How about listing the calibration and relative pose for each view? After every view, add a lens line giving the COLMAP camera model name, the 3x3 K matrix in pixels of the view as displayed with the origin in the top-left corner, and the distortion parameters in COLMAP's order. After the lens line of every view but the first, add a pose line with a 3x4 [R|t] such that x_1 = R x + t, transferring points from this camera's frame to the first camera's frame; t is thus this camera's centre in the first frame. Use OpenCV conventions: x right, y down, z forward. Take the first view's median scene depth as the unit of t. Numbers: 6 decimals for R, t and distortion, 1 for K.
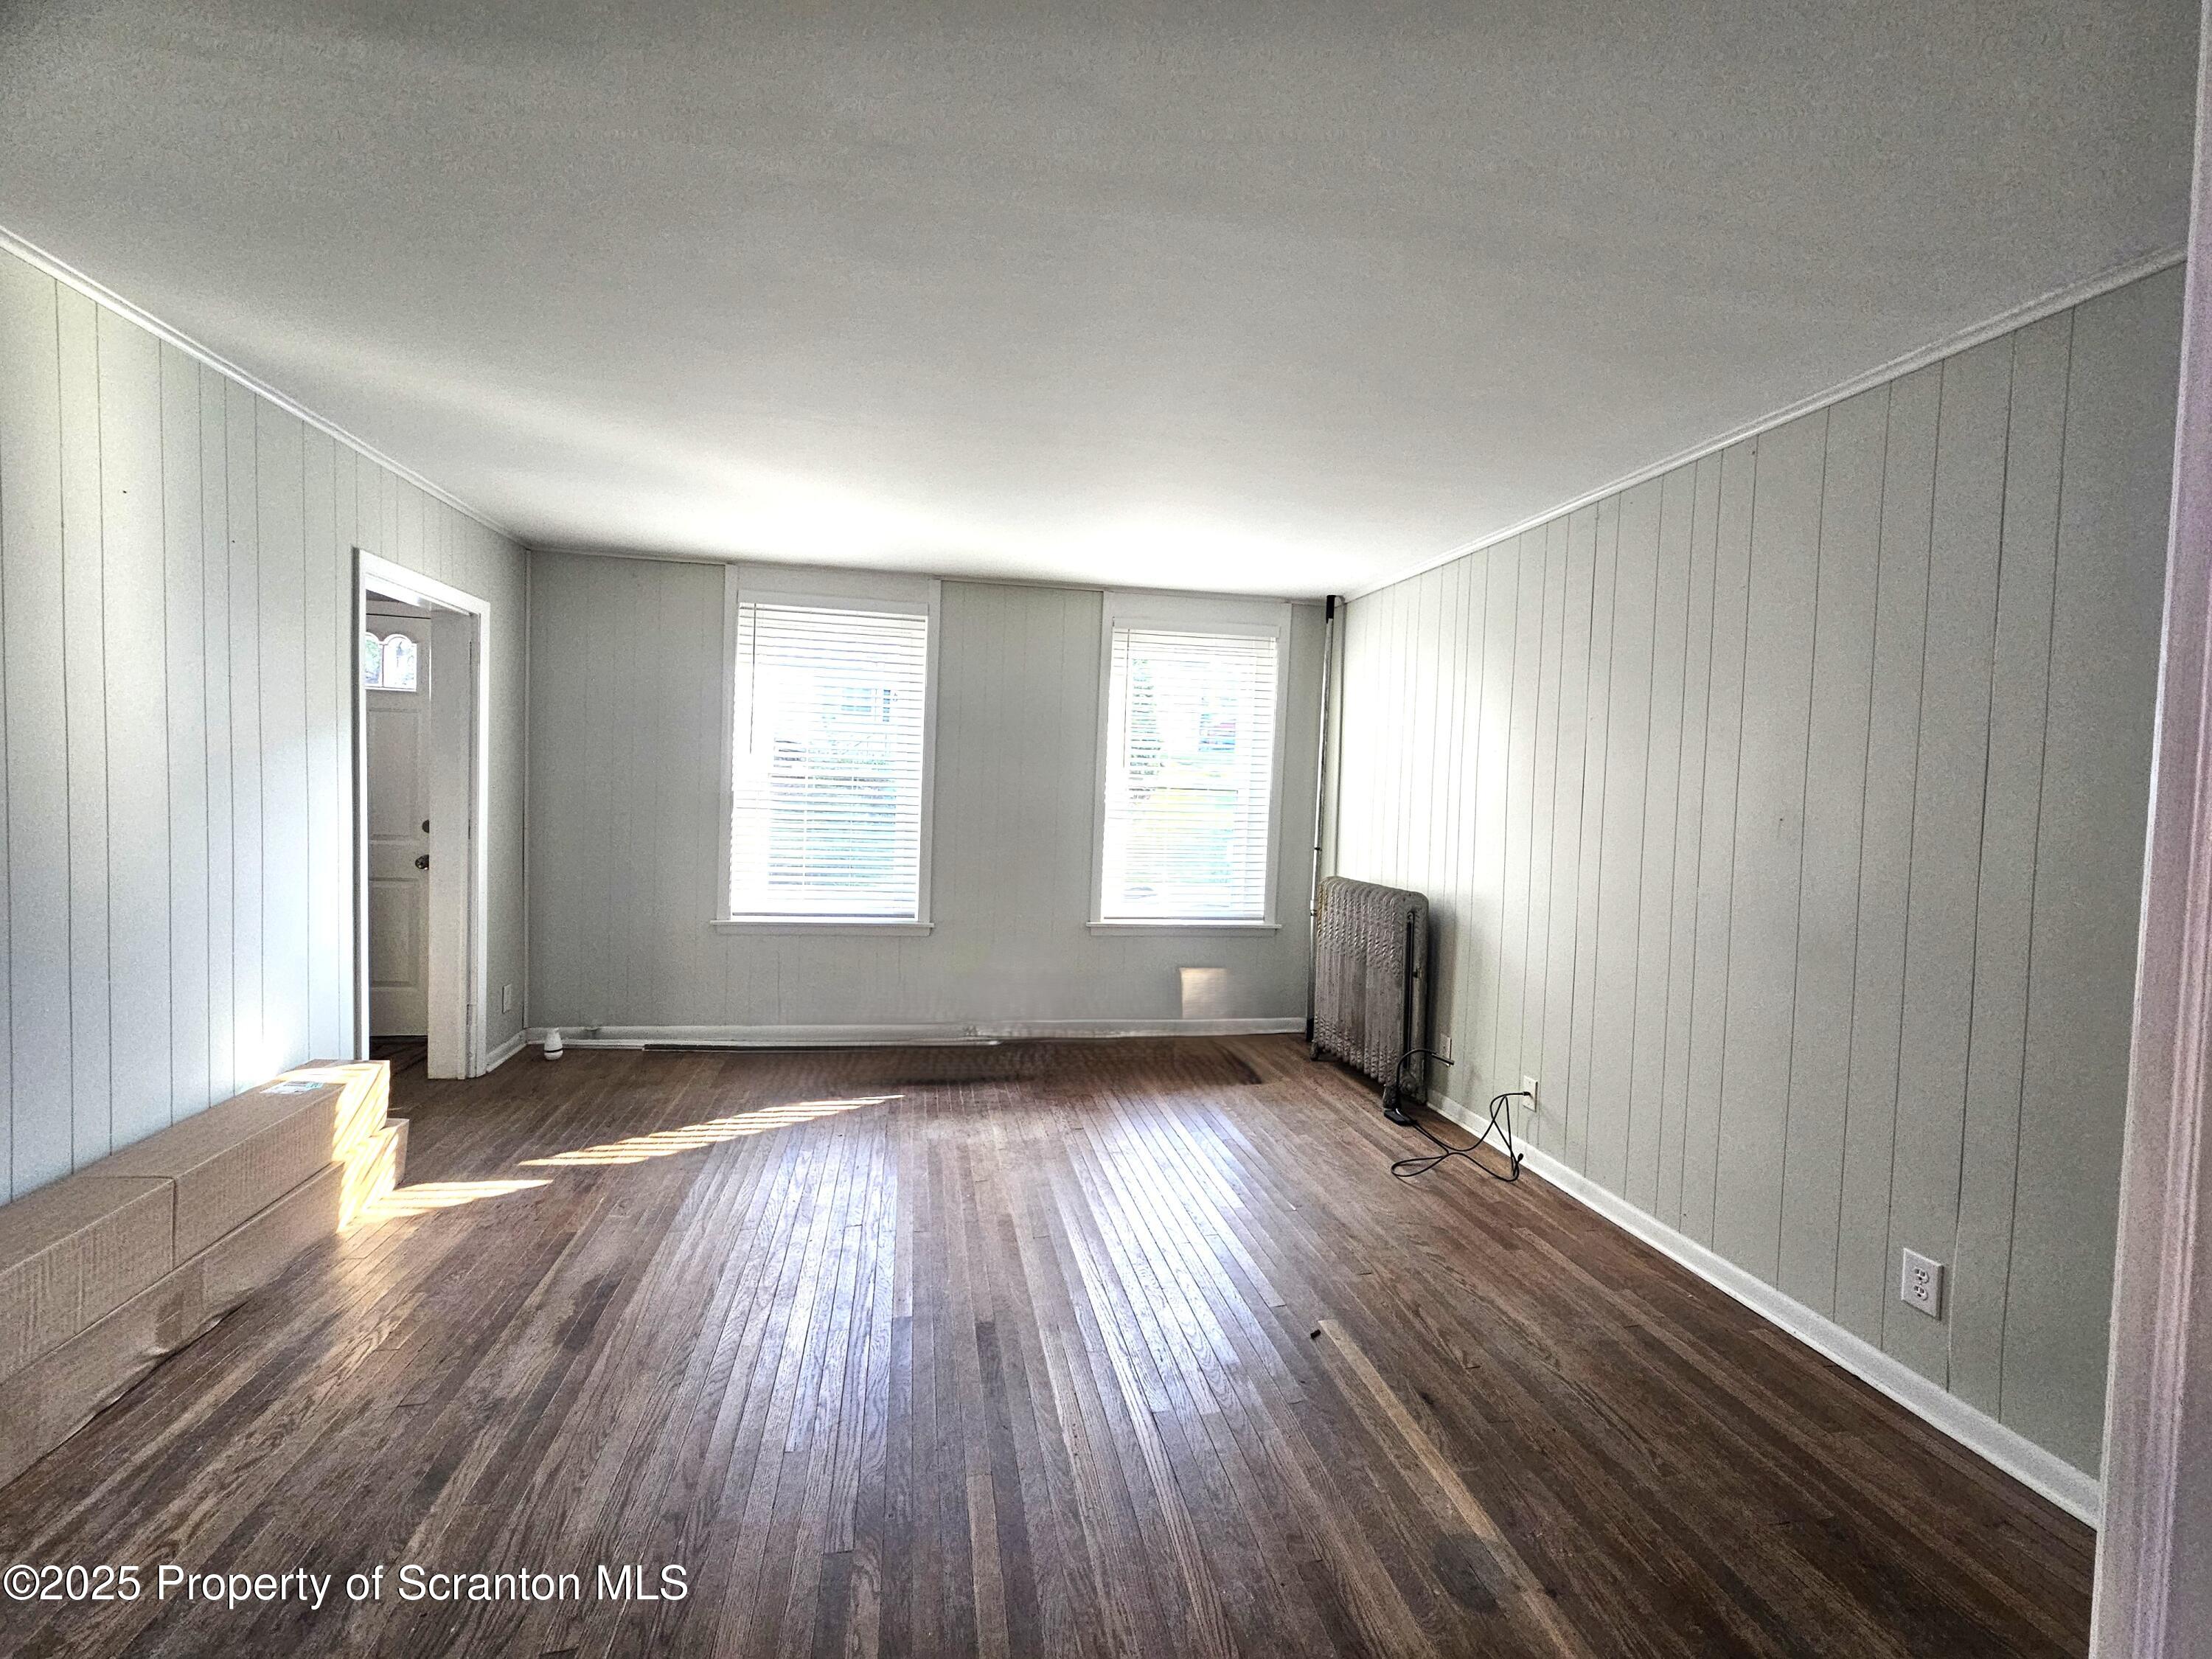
lens RADIAL K [[909.7, 0, 1103.2], [0, 909.7, 832.1], [0, 0, 1]] dist [0.001443, 0.000065]
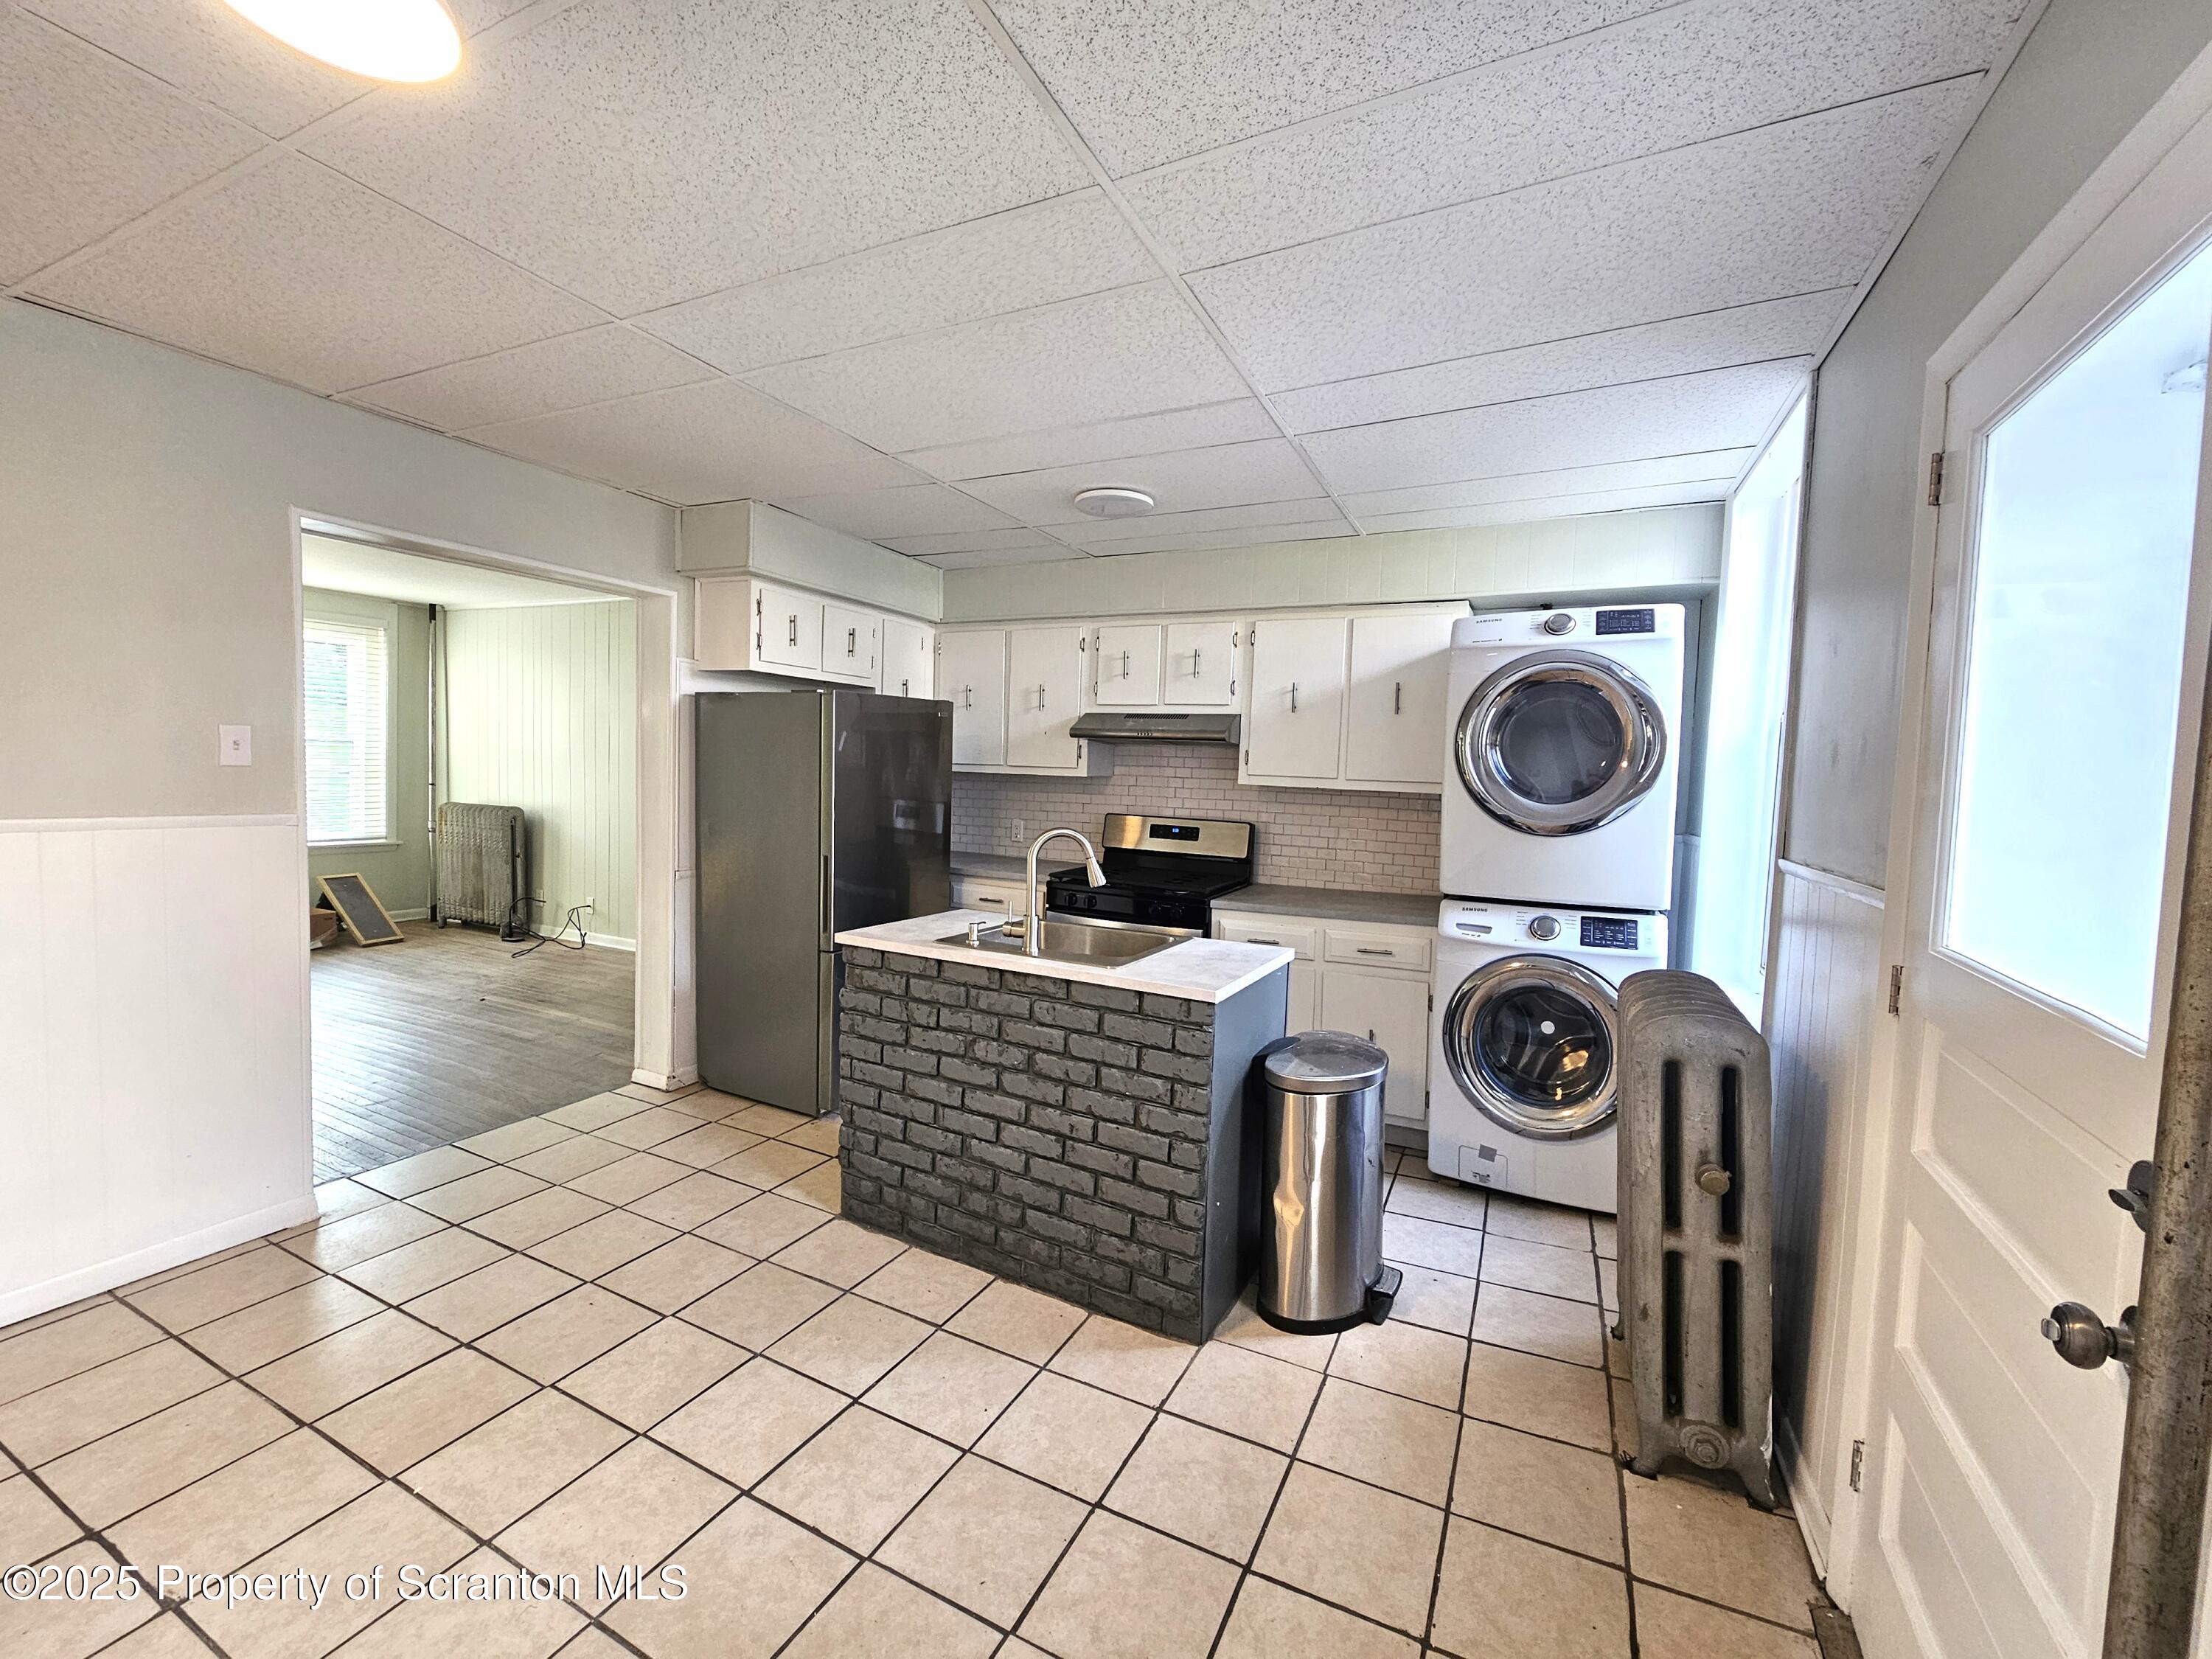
lens RADIAL K [[909.7, 0, 1109.3], [0, 909.7, 827.2], [0, 0, 1]] dist [0.001443, 0.000065]
pose [[0.597623, -0.060124, 0.799519, -0.326306], [0.016533, 0.997896, 0.062684, 0.016448], [-0.801606, -0.024243, 0.597360, -0.829770]]
